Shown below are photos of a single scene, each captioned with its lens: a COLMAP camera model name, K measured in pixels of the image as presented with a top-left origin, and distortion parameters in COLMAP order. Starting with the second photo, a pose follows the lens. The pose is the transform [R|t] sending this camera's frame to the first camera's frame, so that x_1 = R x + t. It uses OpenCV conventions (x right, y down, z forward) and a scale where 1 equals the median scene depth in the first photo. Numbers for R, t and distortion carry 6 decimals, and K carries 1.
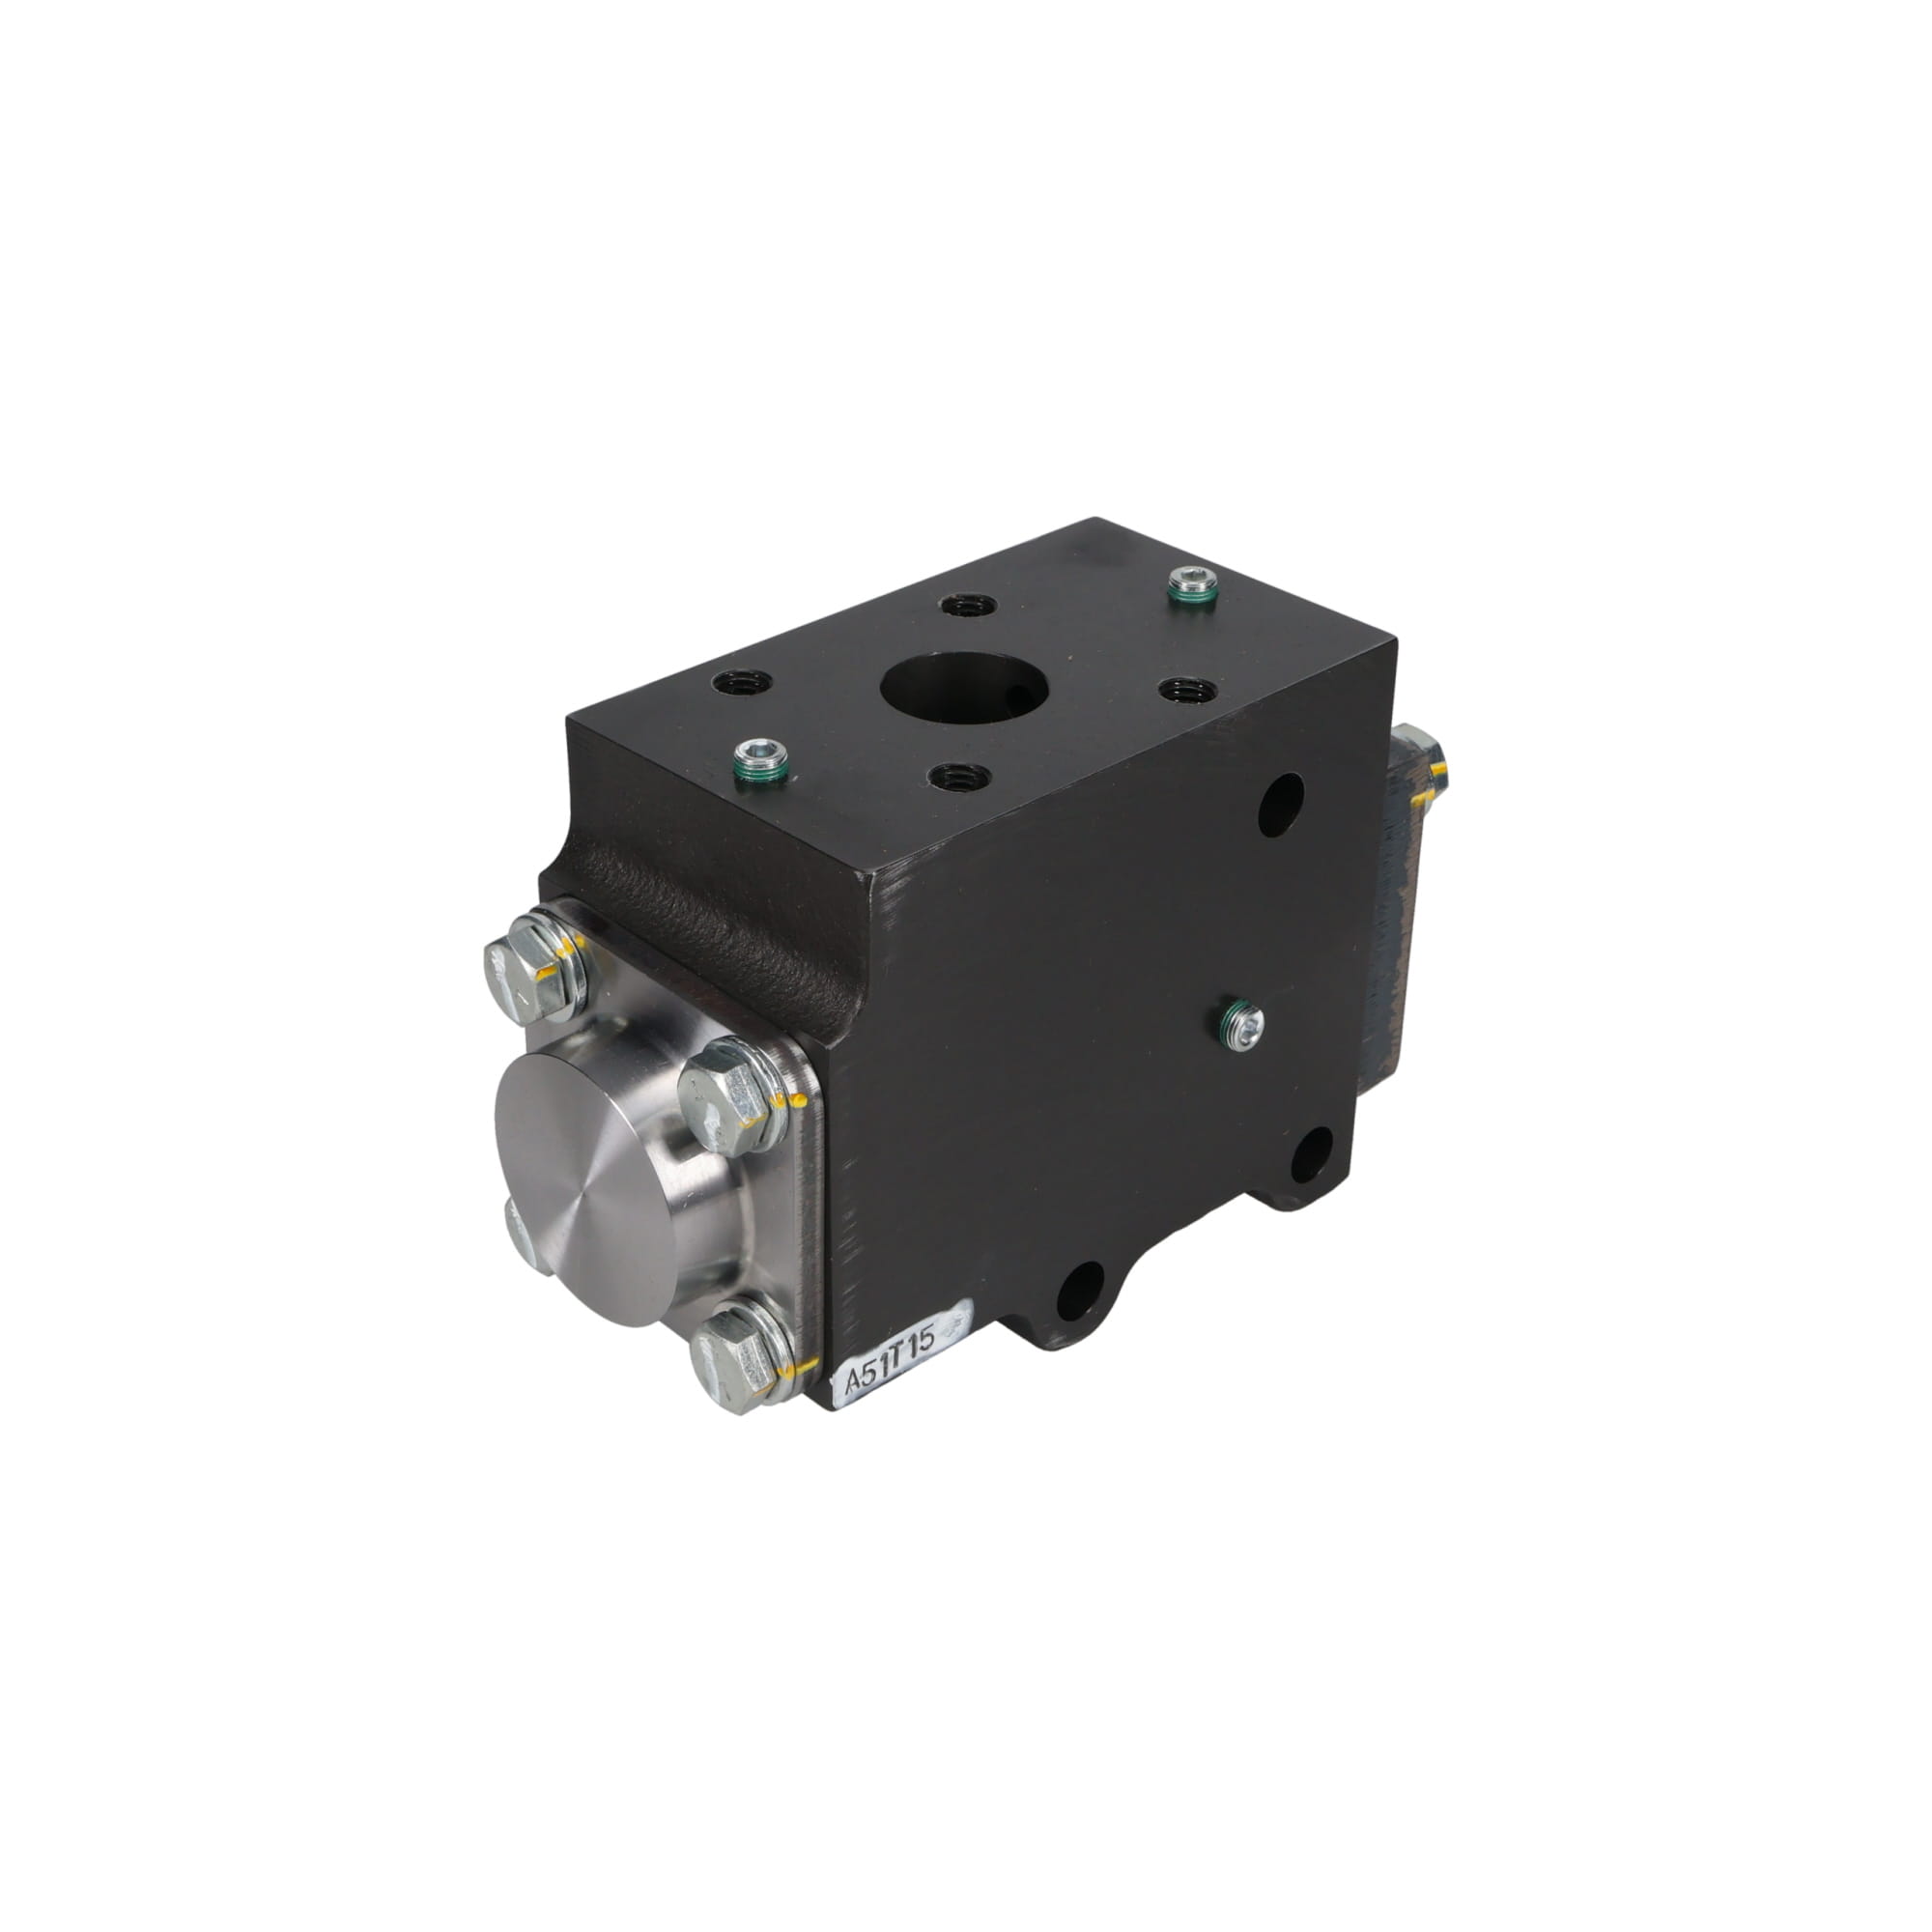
lens RADIAL K [[2904.3, 0, 960.7], [0, 2904.3, 969.6], [0, 0, 1]] dist [0.147230, 0.000000]
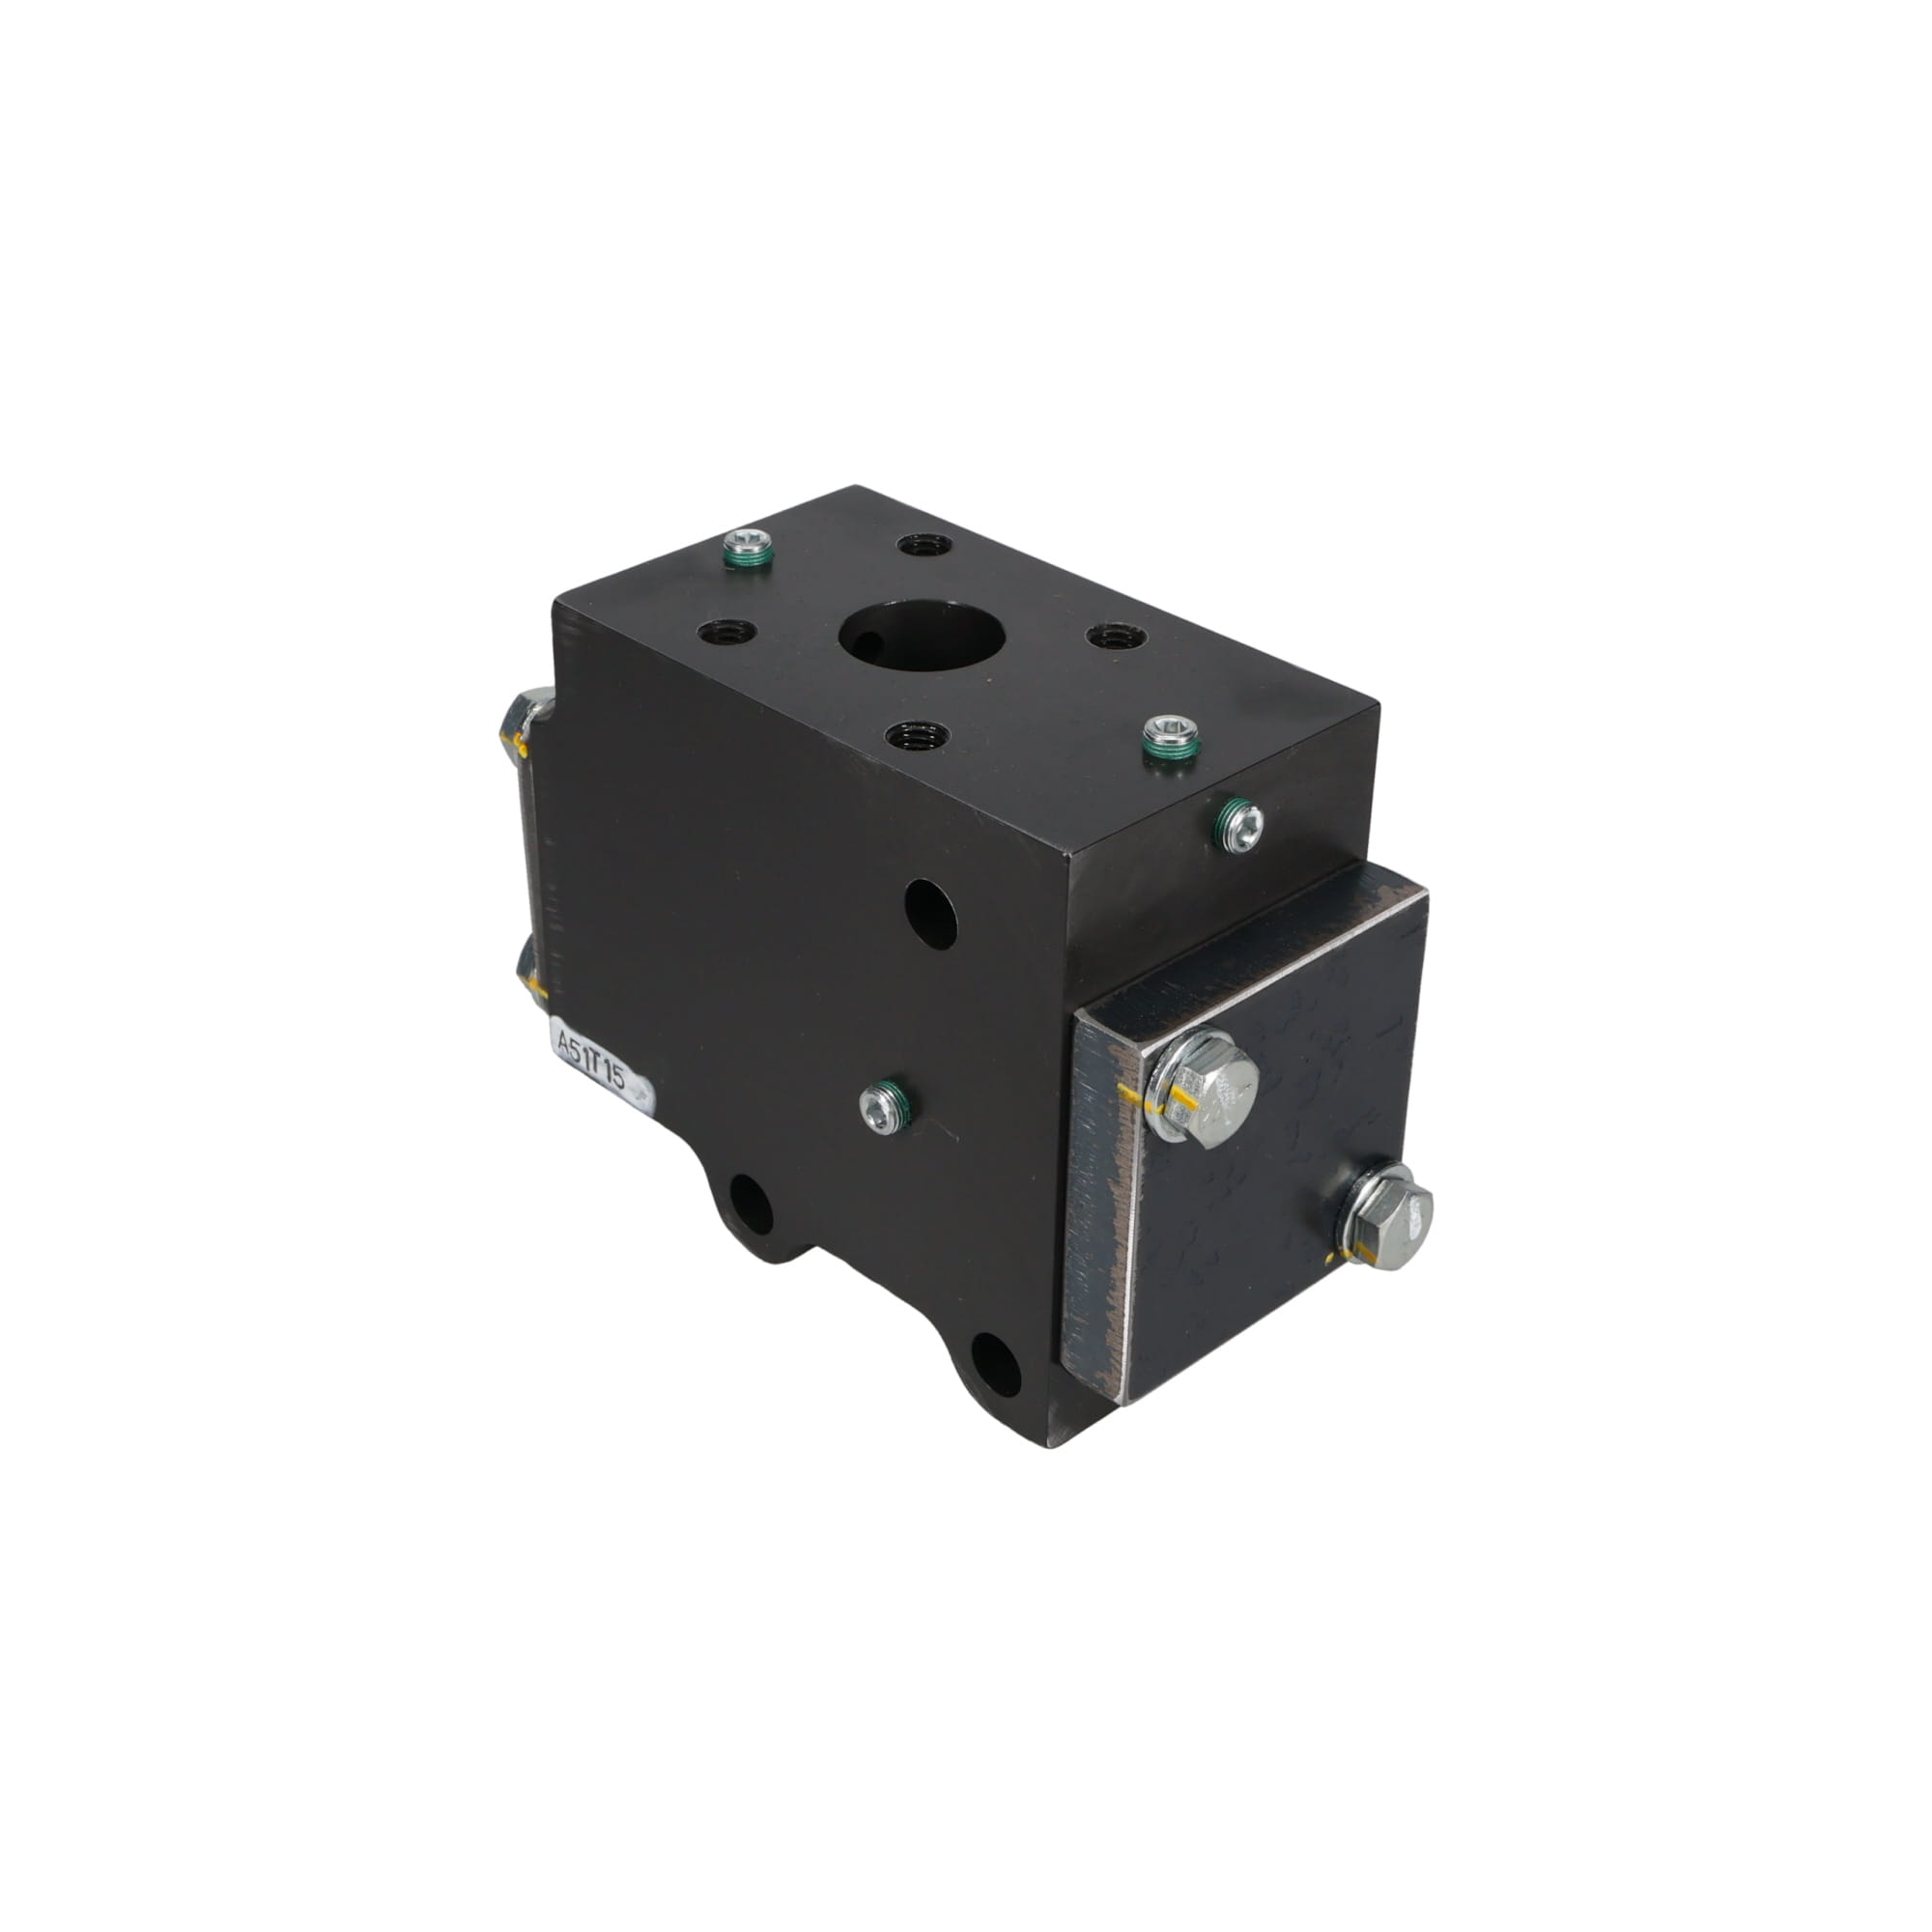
lens RADIAL K [[2904.3, 0, 956.4], [0, 2904.3, 965.6], [0, 0, 1]] dist [0.147230, 0.000000]
pose [[0.013065, 0.515835, -0.856588, 0.923818], [-0.525047, 0.732597, 0.433160, -0.455989], [0.850973, 0.444090, 0.280409, 0.780080]]
